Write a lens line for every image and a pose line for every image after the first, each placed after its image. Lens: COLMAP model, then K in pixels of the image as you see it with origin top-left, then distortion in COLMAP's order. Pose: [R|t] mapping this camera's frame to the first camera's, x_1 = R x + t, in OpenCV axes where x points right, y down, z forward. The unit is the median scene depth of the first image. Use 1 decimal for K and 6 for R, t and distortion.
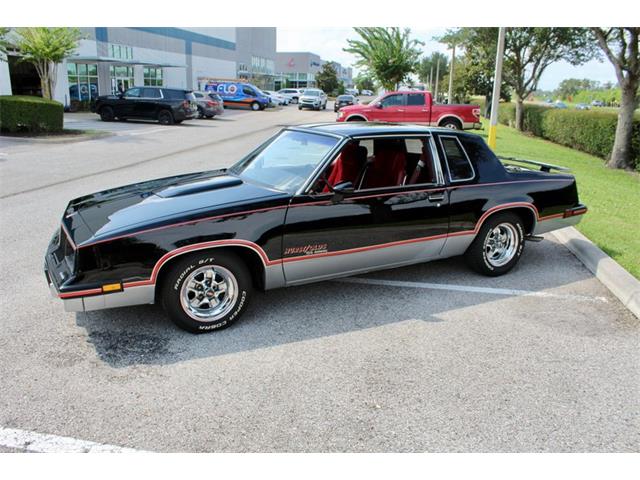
lens RADIAL K [[539.2, 0, 320.0], [0, 539.2, 240.0], [0, 0, 1]] dist [-0.170543, 0.163802]
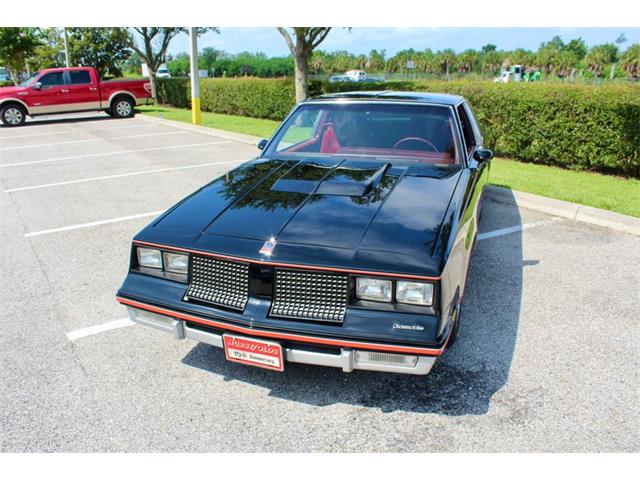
lens RADIAL K [[539.2, 0, 320.0], [0, 539.2, 240.0], [0, 0, 1]] dist [-0.170543, 0.163802]
pose [[0.711106, -0.226113, 0.665734, -0.712491], [0.196136, 0.973083, 0.120999, -0.102476], [-0.675173, 0.044531, 0.736314, 0.404125]]
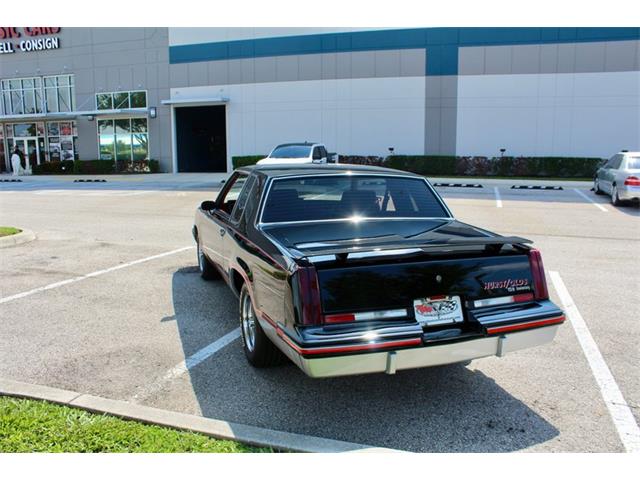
lens RADIAL K [[539.2, 0, 320.0], [0, 539.2, 240.0], [0, 0, 1]] dist [-0.170543, 0.163802]
pose [[-0.137810, 0.155469, -0.978181, 1.087561], [-0.270511, 0.944148, 0.188171, -0.279066], [0.952802, 0.290540, -0.088057, 1.162740]]
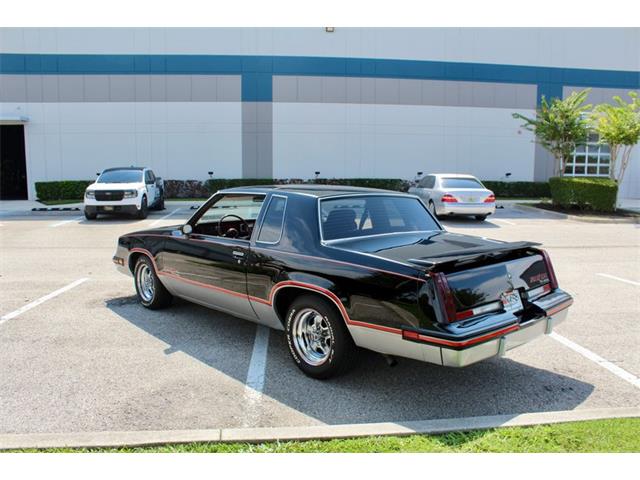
lens RADIAL K [[539.2, 0, 320.0], [0, 539.2, 240.0], [0, 0, 1]] dist [-0.170543, 0.163802]
pose [[0.275073, 0.108588, -0.955271, 1.114644], [-0.262800, 0.964253, 0.033935, -0.162741], [0.924809, 0.241710, 0.293777, 0.768143]]
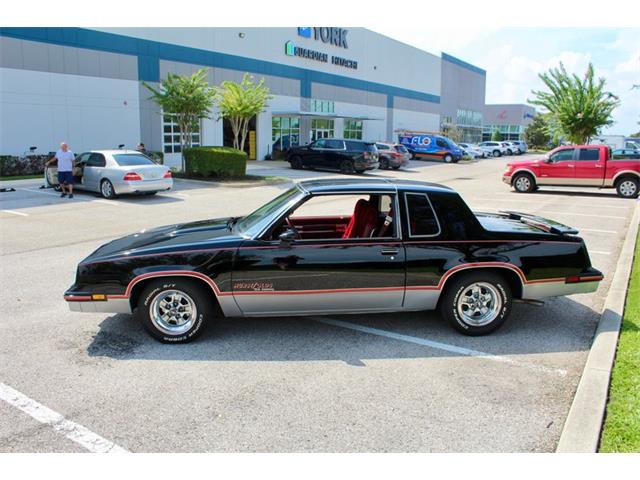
lens RADIAL K [[539.2, 0, 320.0], [0, 539.2, 240.0], [0, 0, 1]] dist [-0.170543, 0.163802]
pose [[0.920613, 0.062299, -0.385475, 0.456763], [-0.097472, 0.992604, -0.072366, -0.009702], [0.378115, 0.104194, 0.919876, -0.031454]]
